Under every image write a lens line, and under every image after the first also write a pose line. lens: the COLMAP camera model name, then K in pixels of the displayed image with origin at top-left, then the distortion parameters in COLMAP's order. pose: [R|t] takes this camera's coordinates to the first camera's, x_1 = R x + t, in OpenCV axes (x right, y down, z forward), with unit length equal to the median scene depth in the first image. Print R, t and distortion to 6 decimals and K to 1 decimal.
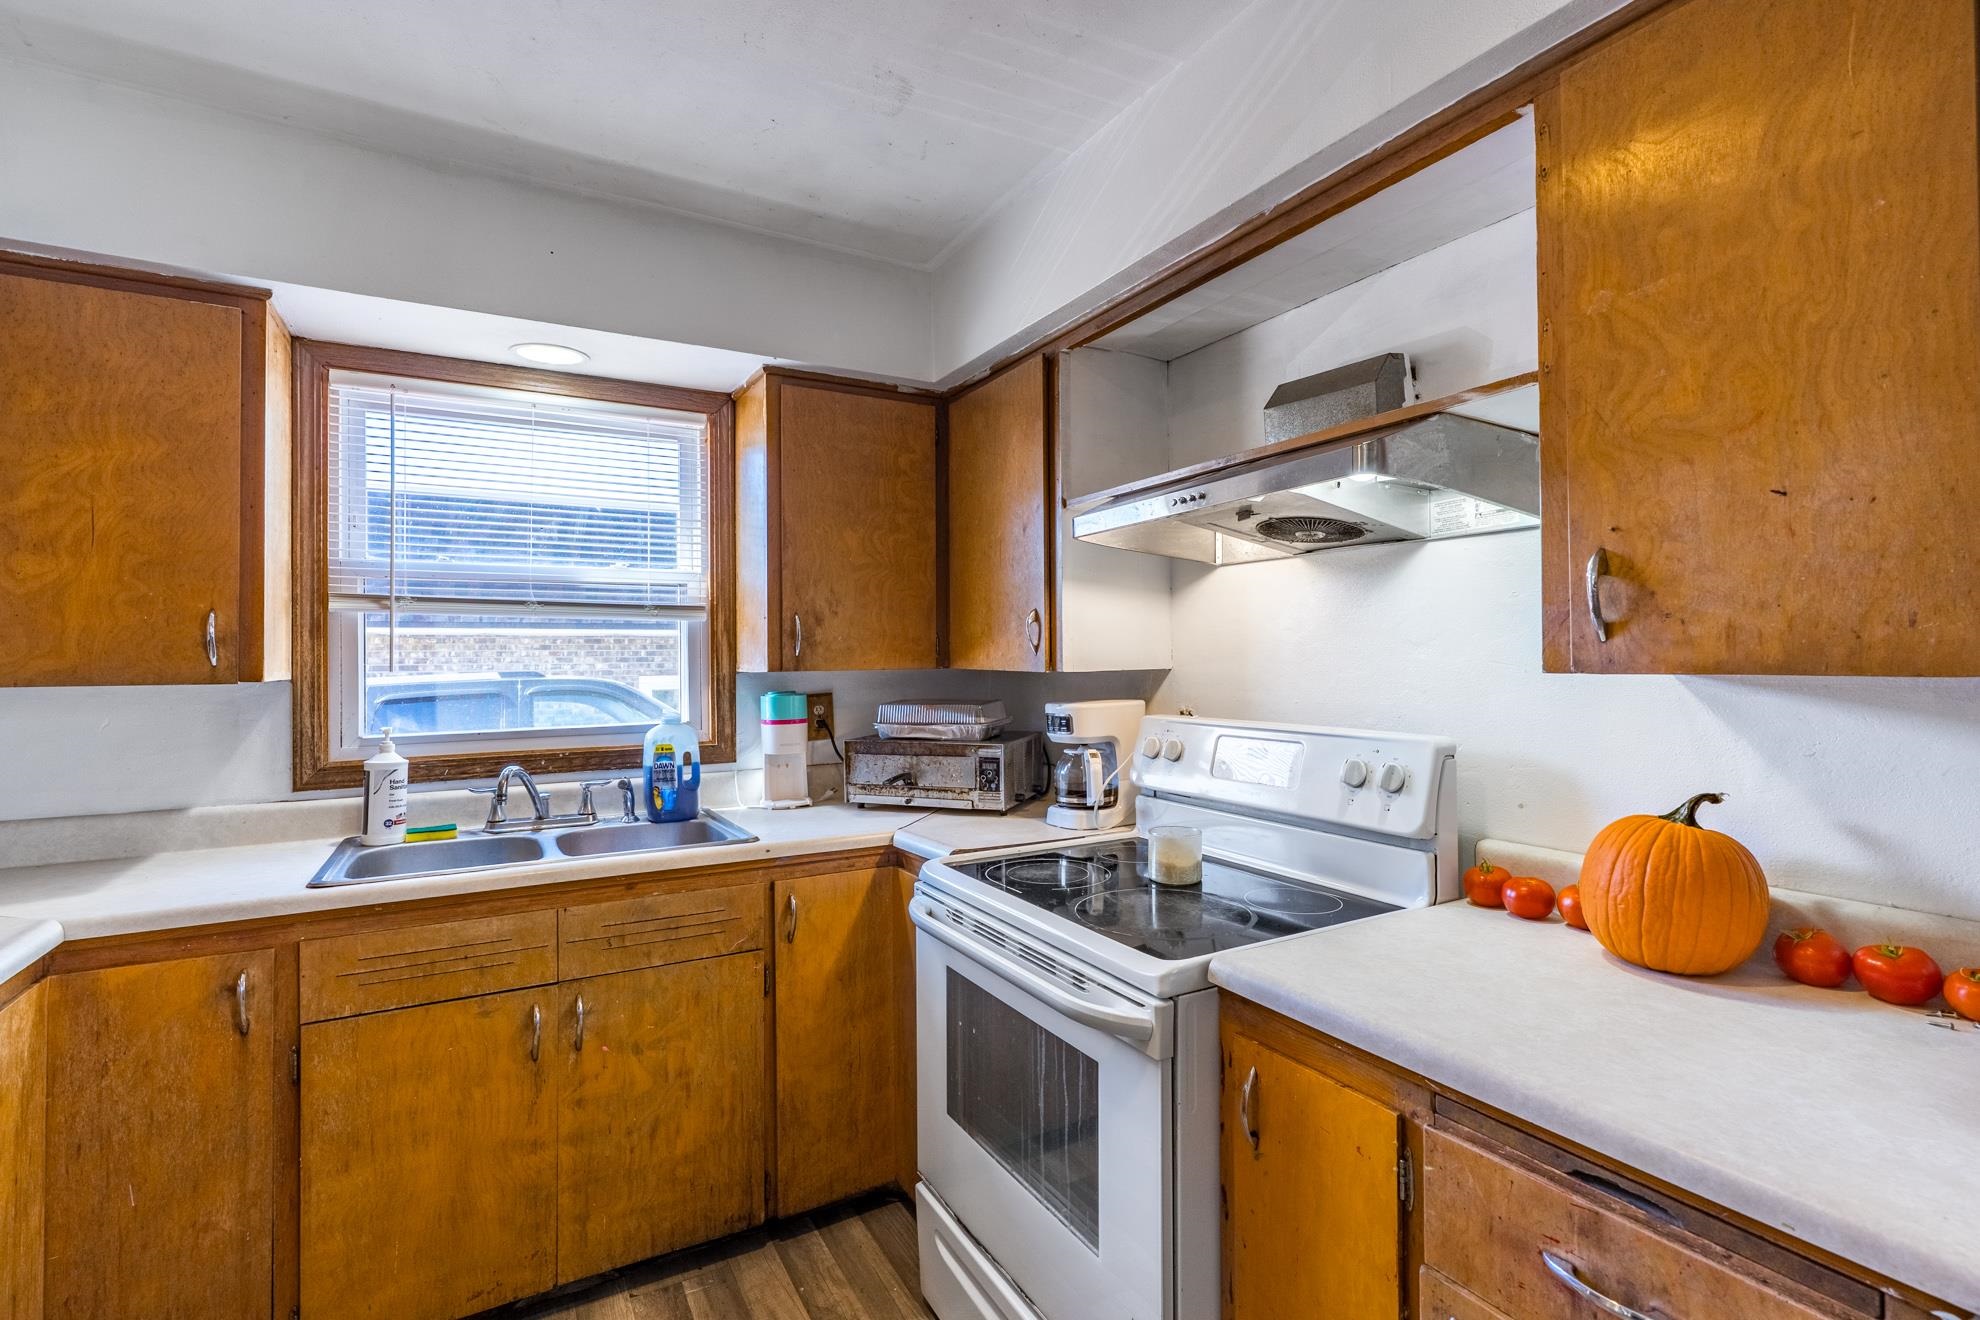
lens RADIAL K [[902.2, 0, 997.8], [0, 902.2, 644.6], [0, 0, 1]] dist [-0.007950, 0.002802]
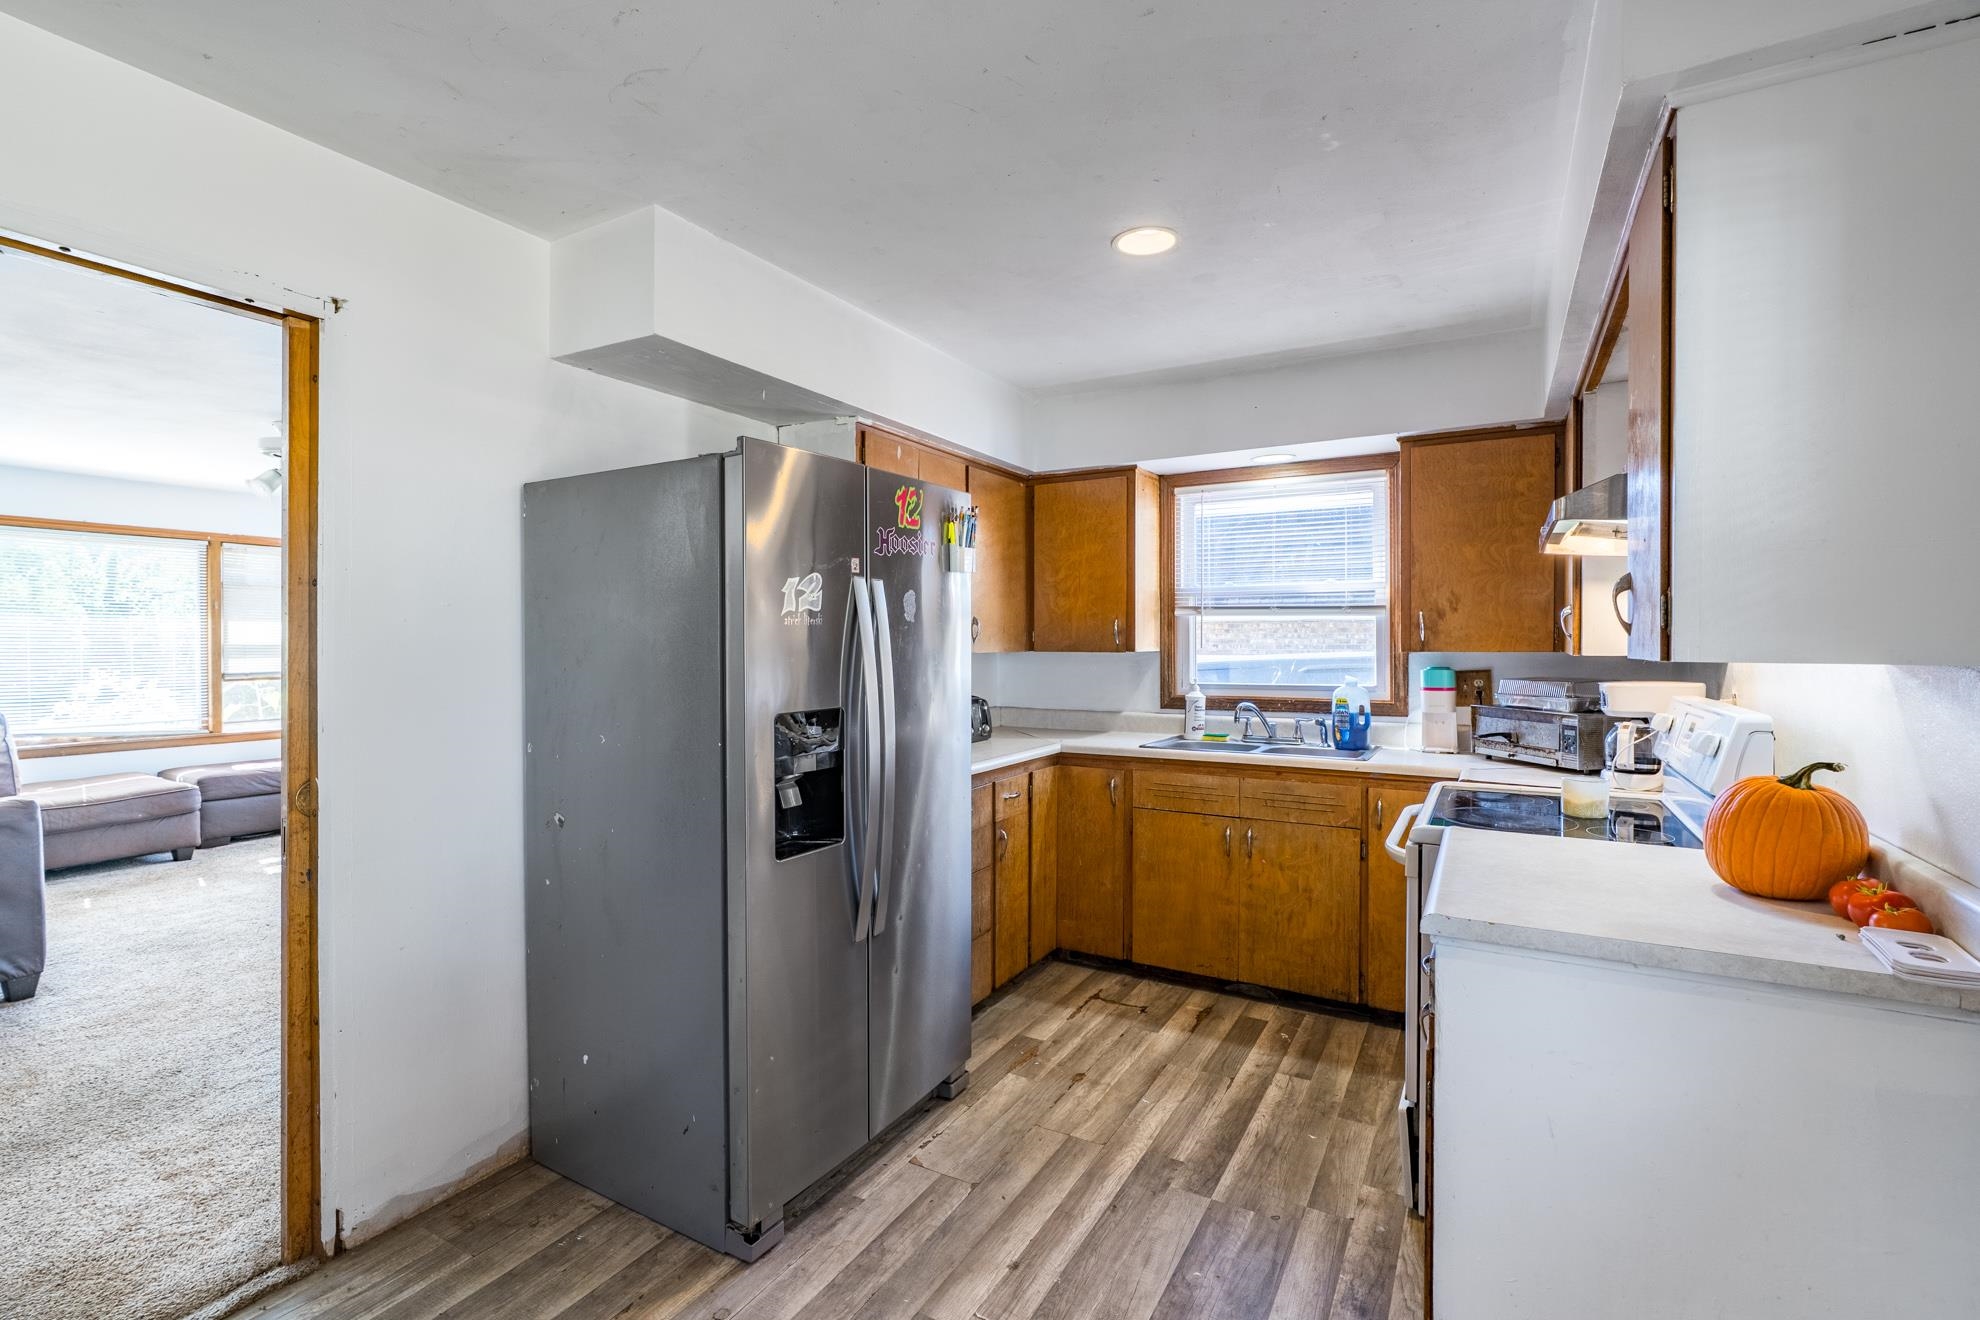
lens RADIAL K [[902.2, 0, 987.1], [0, 902.2, 649.7], [0, 0, 1]] dist [-0.007950, 0.002802]
pose [[0.513044, 0.015159, -0.858228, 0.707025], [0.007636, 0.999724, 0.022223, -0.011524], [0.858328, -0.017955, 0.512787, -0.329326]]
